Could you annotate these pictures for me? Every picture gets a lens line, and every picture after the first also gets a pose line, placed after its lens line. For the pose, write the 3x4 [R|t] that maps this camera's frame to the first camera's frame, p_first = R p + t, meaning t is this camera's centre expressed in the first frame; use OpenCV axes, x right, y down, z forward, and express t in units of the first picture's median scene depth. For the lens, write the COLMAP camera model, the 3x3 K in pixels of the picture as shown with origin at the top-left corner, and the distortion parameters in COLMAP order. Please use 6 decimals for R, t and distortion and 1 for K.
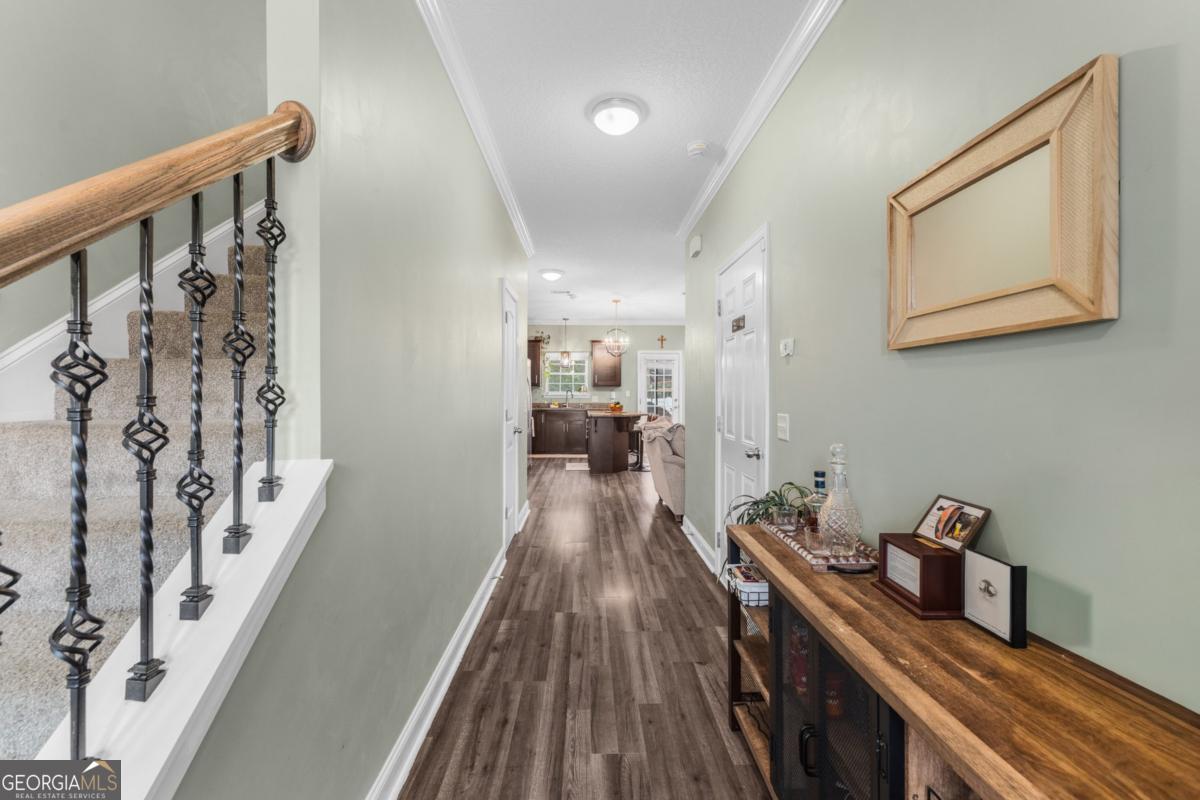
lens RADIAL K [[483.2, 0, 606.4], [0, 483.2, 391.4], [0, 0, 1]] dist [0.001784, -0.000742]
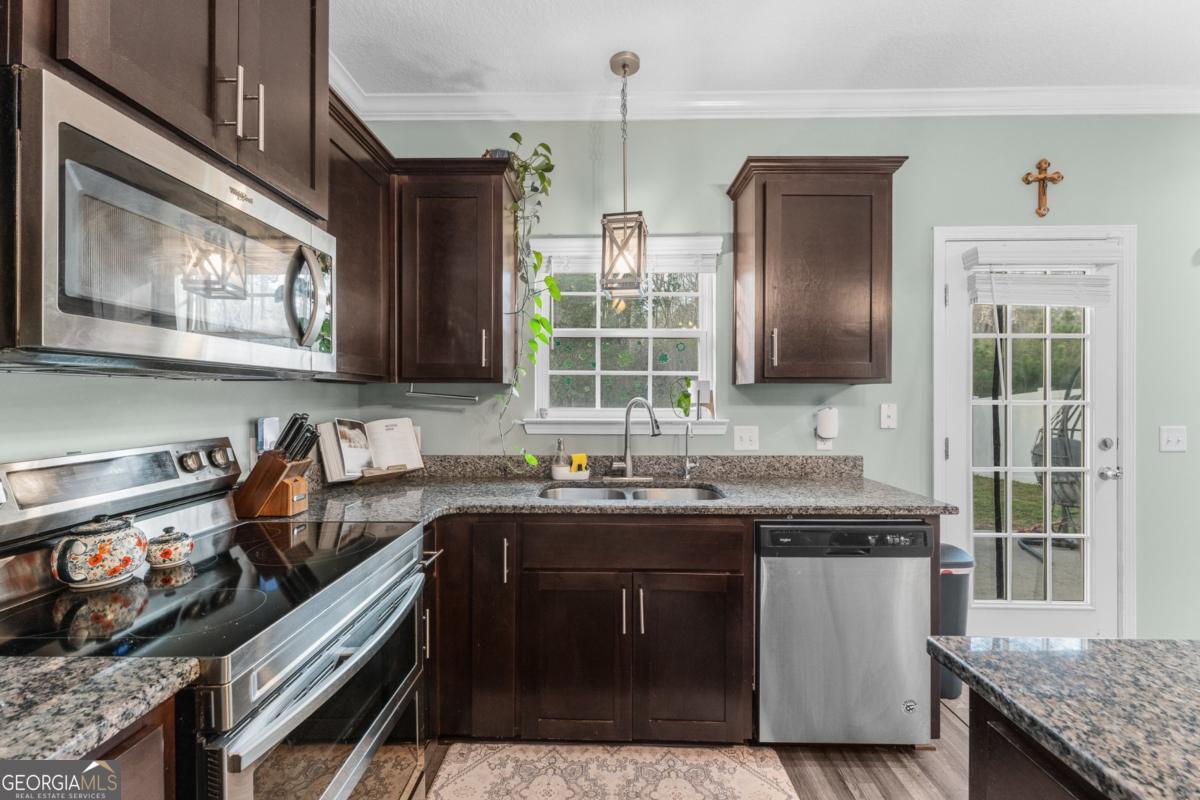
lens RADIAL K [[483.2, 0, 597.9], [0, 483.2, 400.7], [0, 0, 1]] dist [0.001784, -0.000742]
pose [[0.997957, -0.001229, -0.063872, -0.430419], [0.001330, 0.999998, 0.001534, -0.014648], [0.063870, -0.001616, 0.997957, 4.125787]]
